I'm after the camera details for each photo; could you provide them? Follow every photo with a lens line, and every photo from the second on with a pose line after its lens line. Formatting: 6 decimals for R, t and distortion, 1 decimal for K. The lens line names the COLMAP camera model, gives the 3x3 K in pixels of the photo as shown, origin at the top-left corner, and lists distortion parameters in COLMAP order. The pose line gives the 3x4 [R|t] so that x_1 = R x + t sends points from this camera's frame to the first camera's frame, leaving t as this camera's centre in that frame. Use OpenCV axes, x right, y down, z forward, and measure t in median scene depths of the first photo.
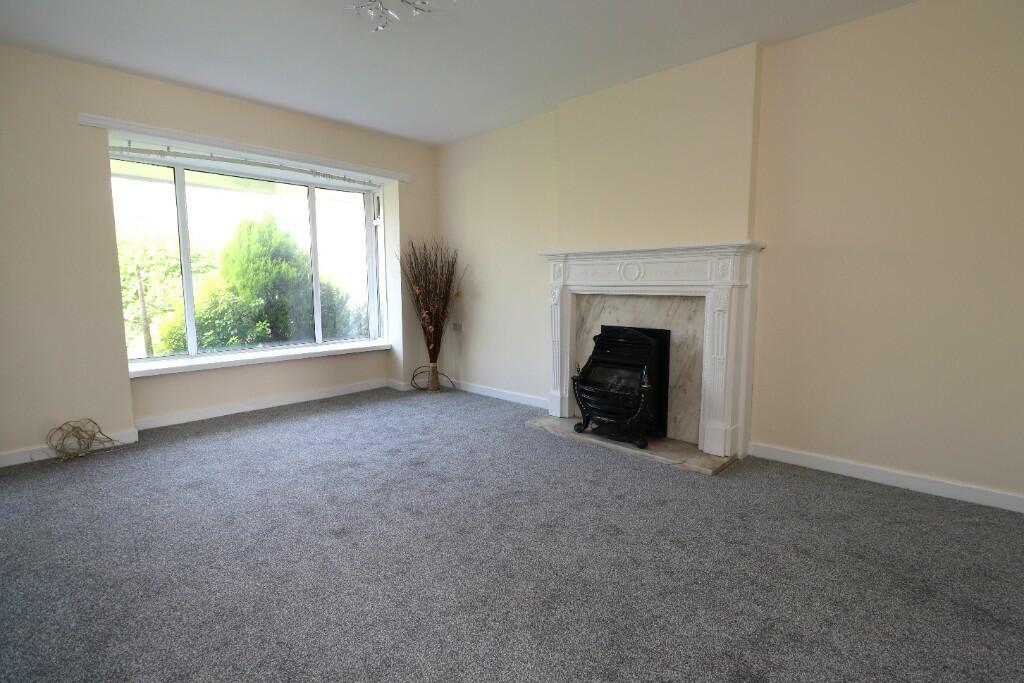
lens RADIAL K [[484.1, 0, 515.8], [0, 484.1, 342.7], [0, 0, 1]] dist [-0.007050, -0.003484]
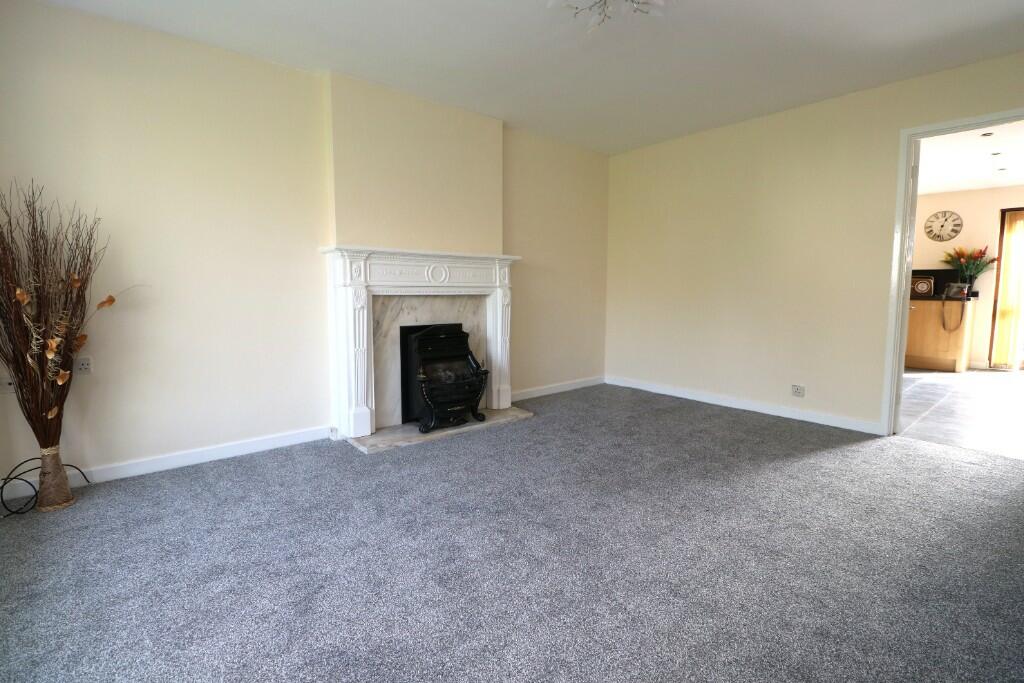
lens RADIAL K [[484.1, 0, 520.9], [0, 484.1, 341.9], [0, 0, 1]] dist [-0.007050, -0.003484]
pose [[0.101759, -0.114520, 0.988195, -0.807907], [0.108729, 0.988681, 0.103380, -0.082639], [-0.988849, 0.096926, 0.113059, 0.664466]]
